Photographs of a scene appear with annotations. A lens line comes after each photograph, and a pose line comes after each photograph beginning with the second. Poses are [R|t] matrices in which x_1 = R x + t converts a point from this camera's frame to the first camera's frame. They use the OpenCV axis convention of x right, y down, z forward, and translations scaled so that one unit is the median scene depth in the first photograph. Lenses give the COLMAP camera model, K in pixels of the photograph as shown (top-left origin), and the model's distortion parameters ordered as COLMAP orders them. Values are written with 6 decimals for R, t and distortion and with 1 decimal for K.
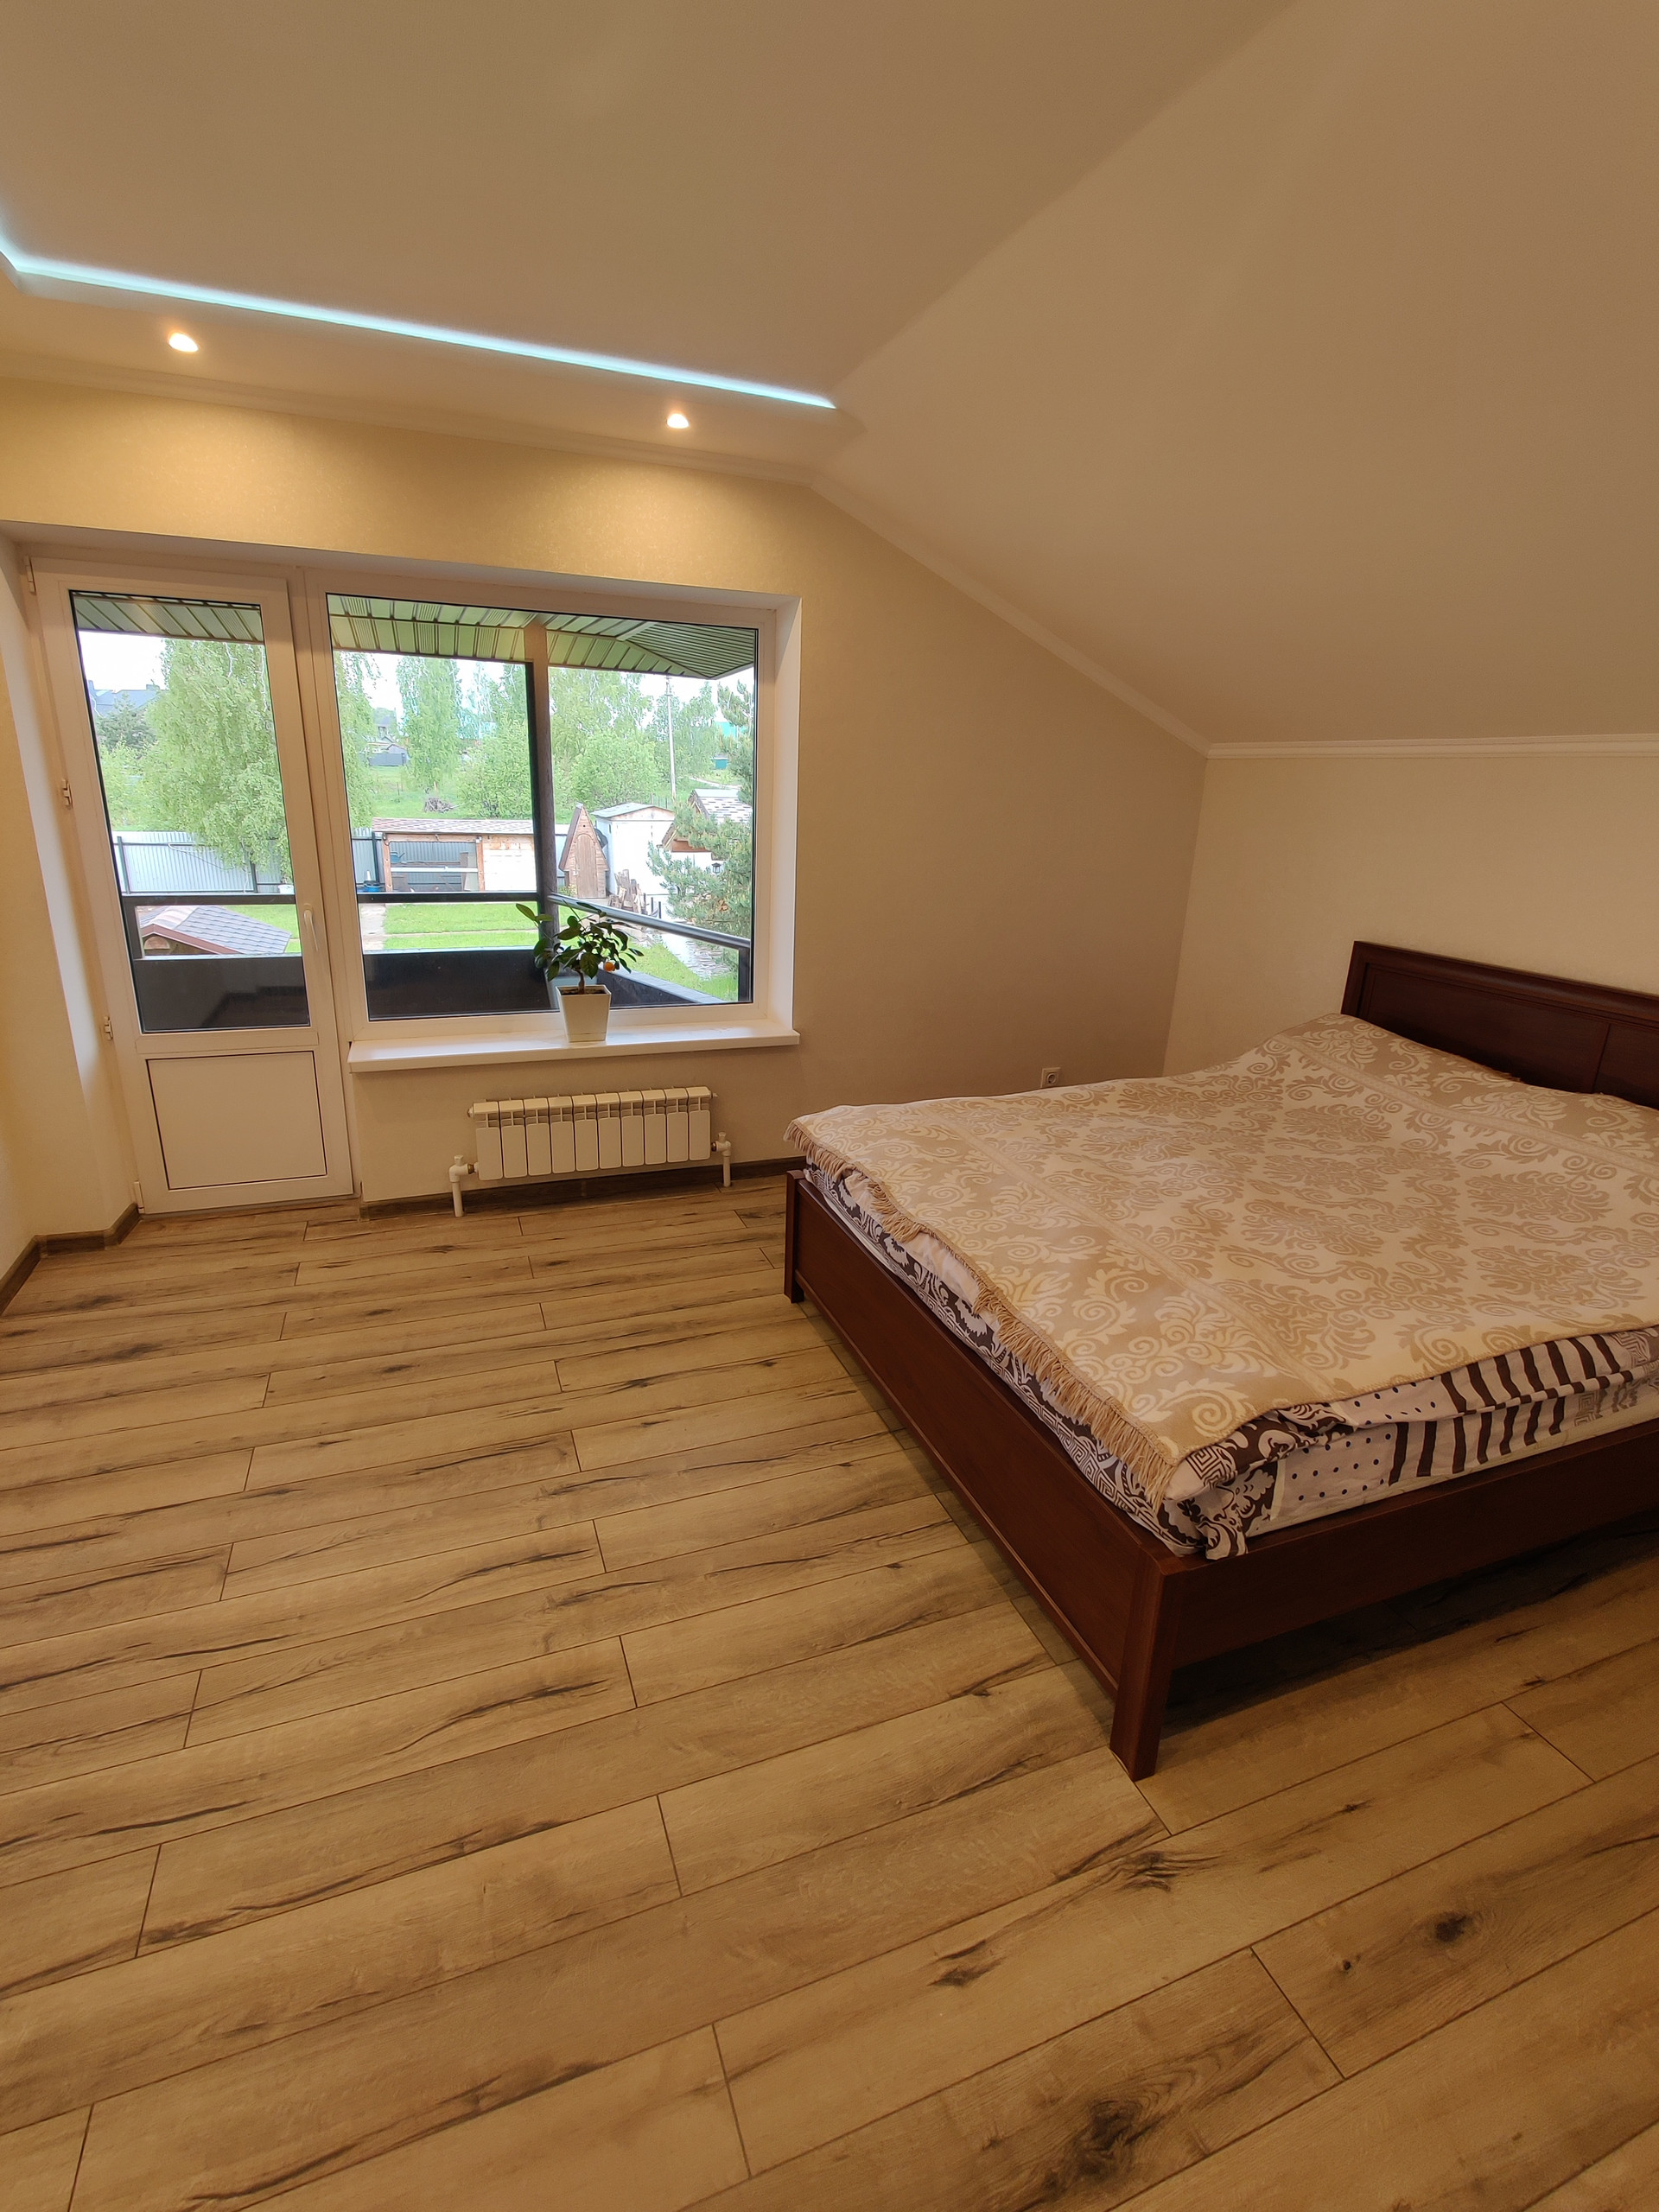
lens RADIAL K [[1040.6, 0, 826.2], [0, 1040.6, 1103.8], [0, 0, 1]] dist [0.003867, -0.004637]
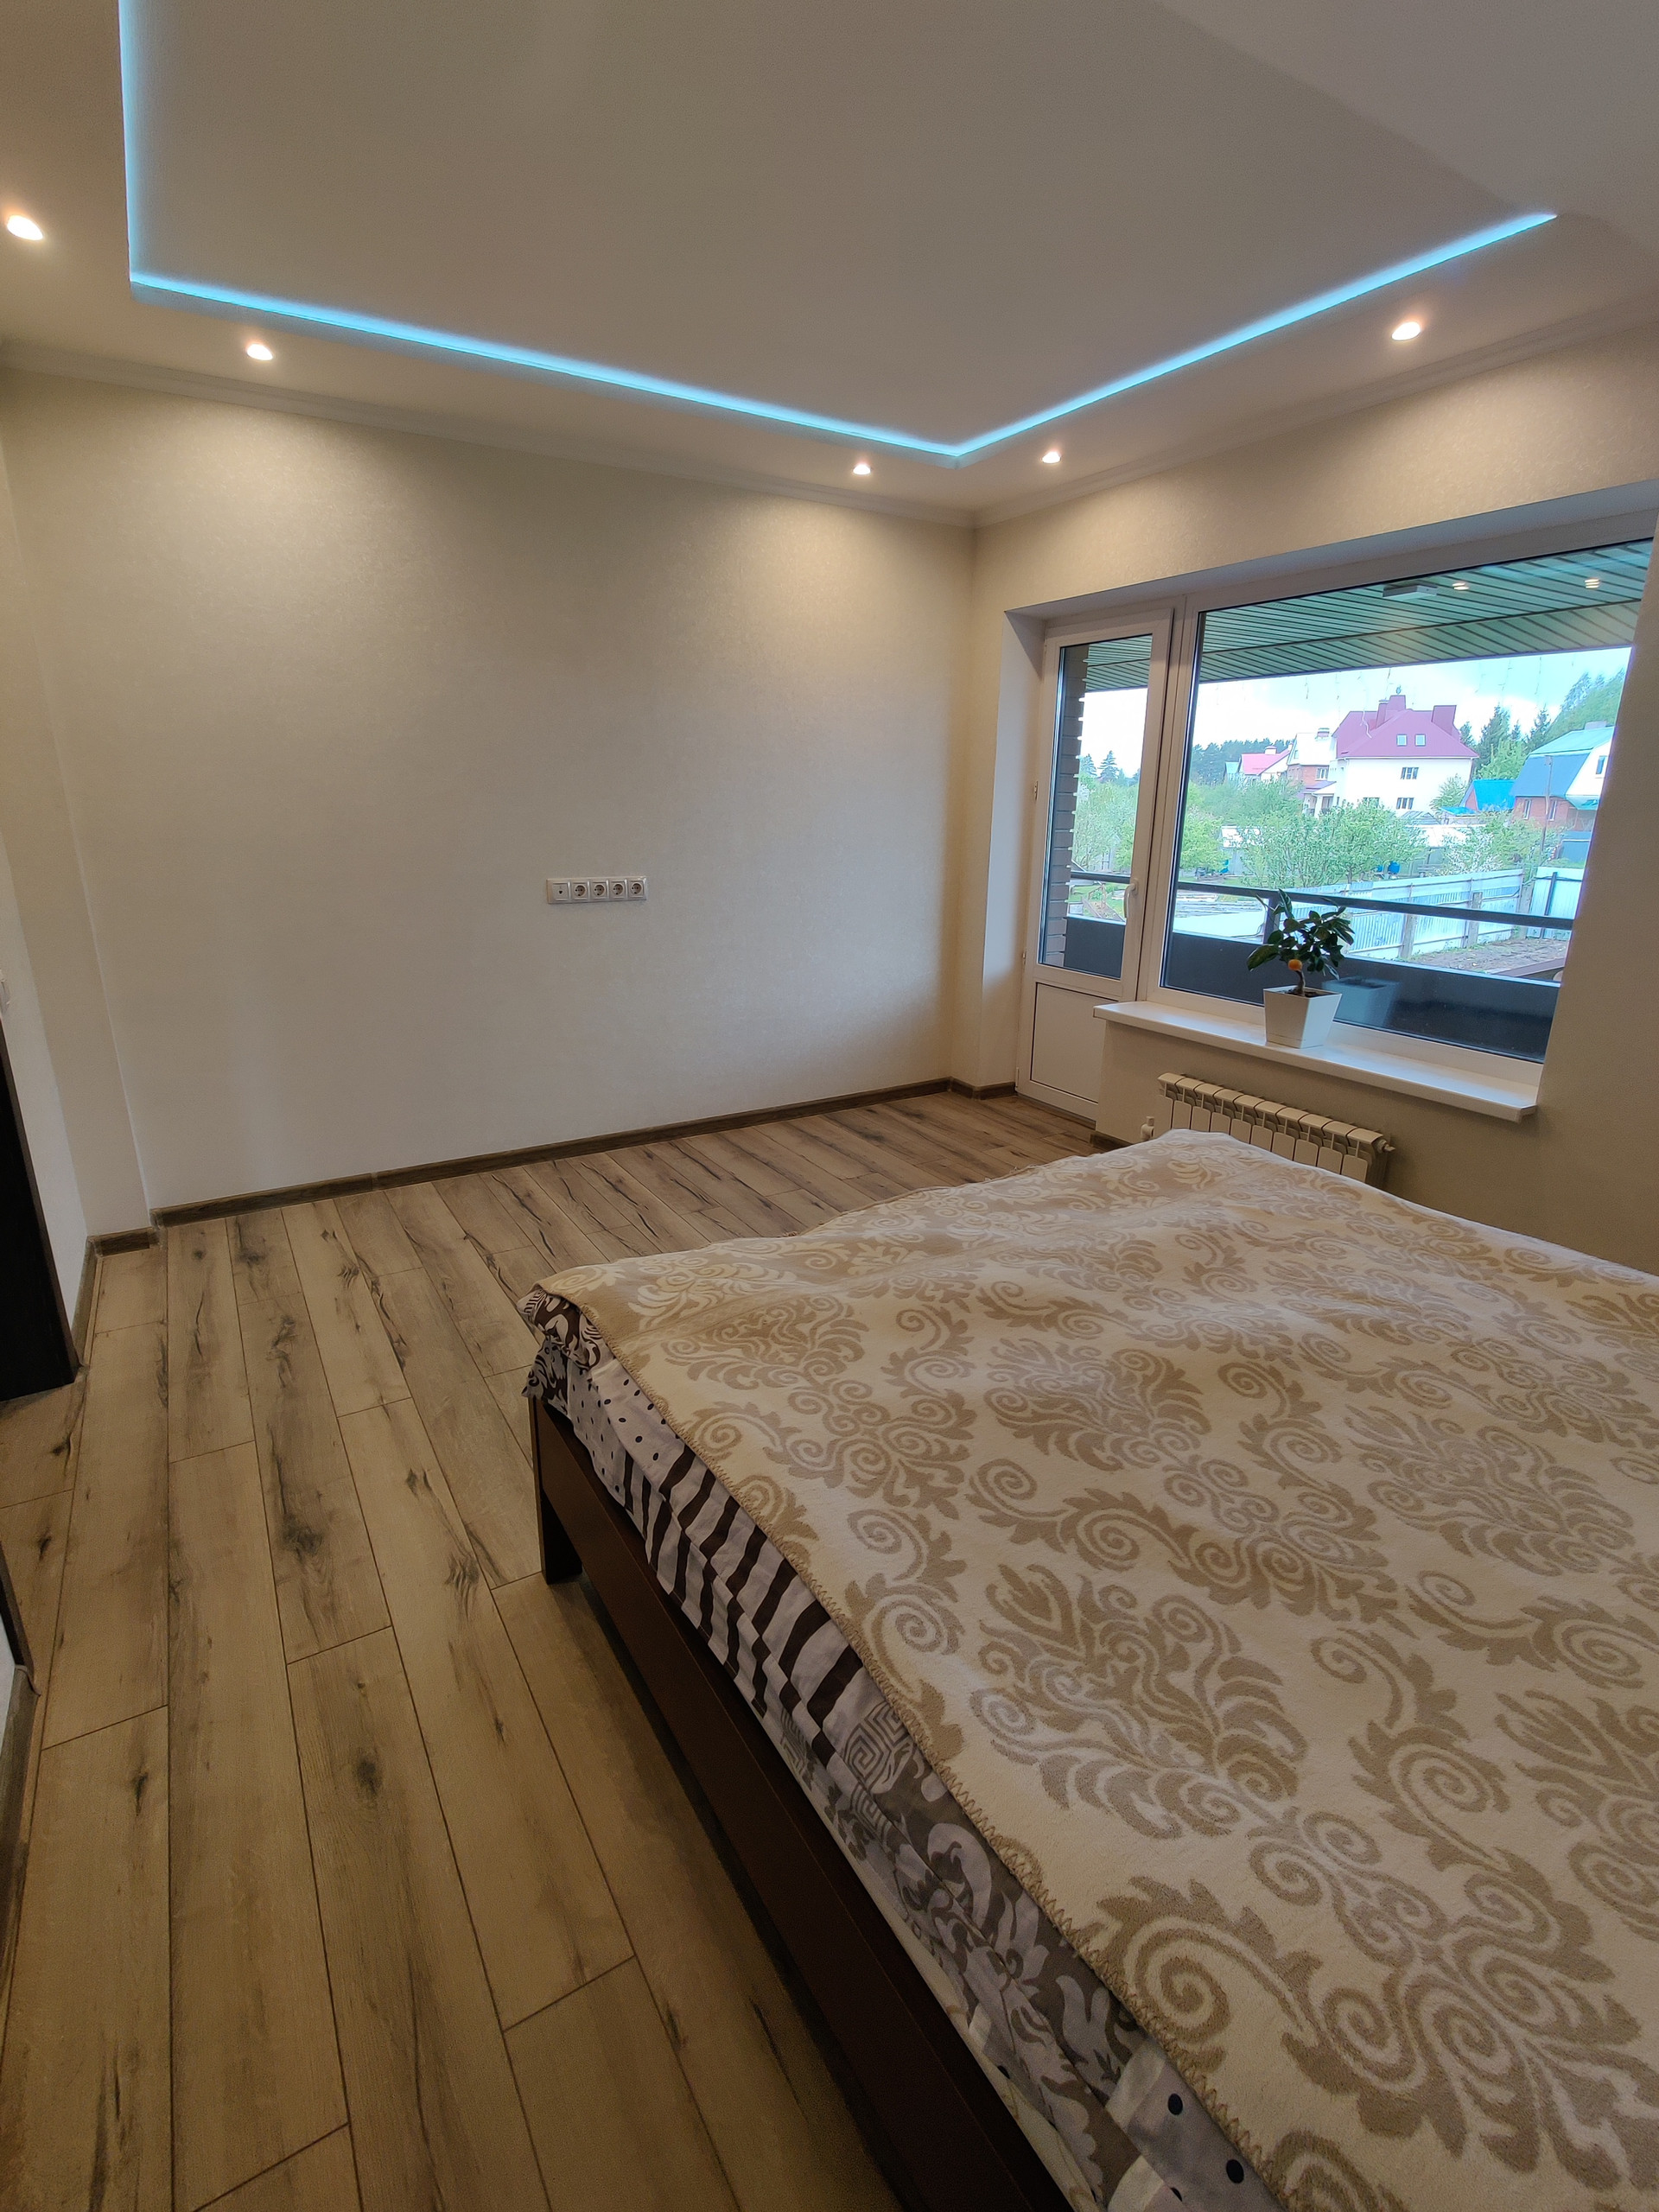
lens RADIAL K [[1040.6, 0, 815.2], [0, 1040.6, 1105.0], [0, 0, 1]] dist [0.003867, -0.004637]
pose [[0.163711, 0.256000, -0.952713, 0.909178], [-0.299819, 0.932973, 0.199176, -0.106187], [0.939844, 0.253034, 0.229491, 0.615125]]
